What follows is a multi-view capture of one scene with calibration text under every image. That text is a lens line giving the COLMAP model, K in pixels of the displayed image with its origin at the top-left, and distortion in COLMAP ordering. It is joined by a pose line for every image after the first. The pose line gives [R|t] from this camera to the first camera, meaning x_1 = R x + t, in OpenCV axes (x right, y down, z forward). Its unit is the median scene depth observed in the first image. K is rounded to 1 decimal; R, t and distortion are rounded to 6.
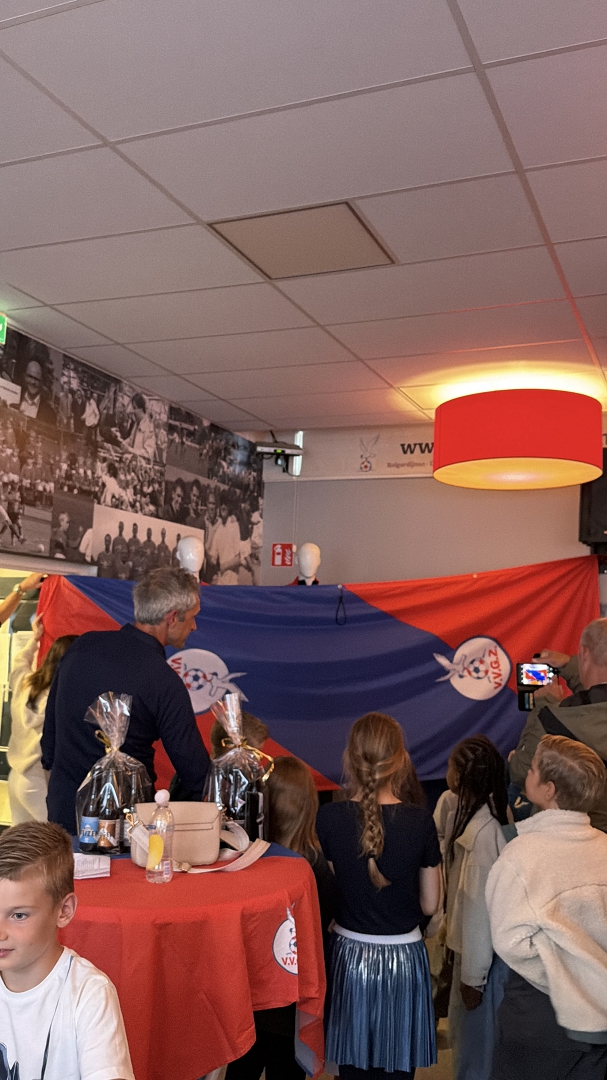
lens RADIAL K [[935.6, 0, 305.3], [0, 935.6, 530.4], [0, 0, 1]] dist [0.103753, -0.062712]
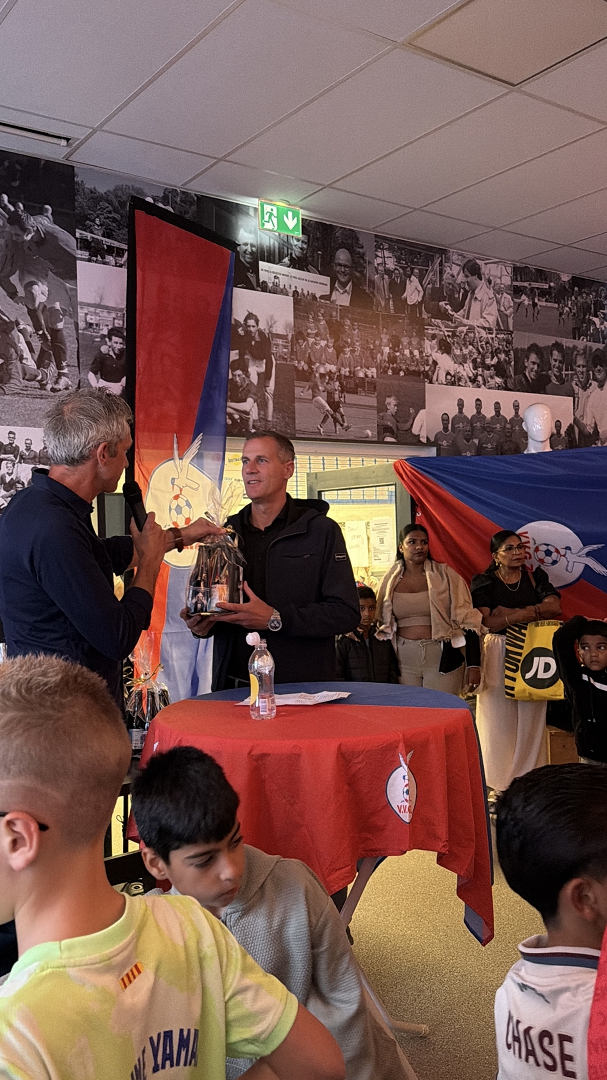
lens RADIAL K [[935.6, 0, 305.1], [0, 935.6, 542.7], [0, 0, 1]] dist [0.103753, -0.062712]
pose [[0.849943, -0.058502, -0.523616, 0.173224], [0.117929, 0.989726, 0.080844, 0.041834], [0.513507, -0.130462, 0.848110, 0.074542]]
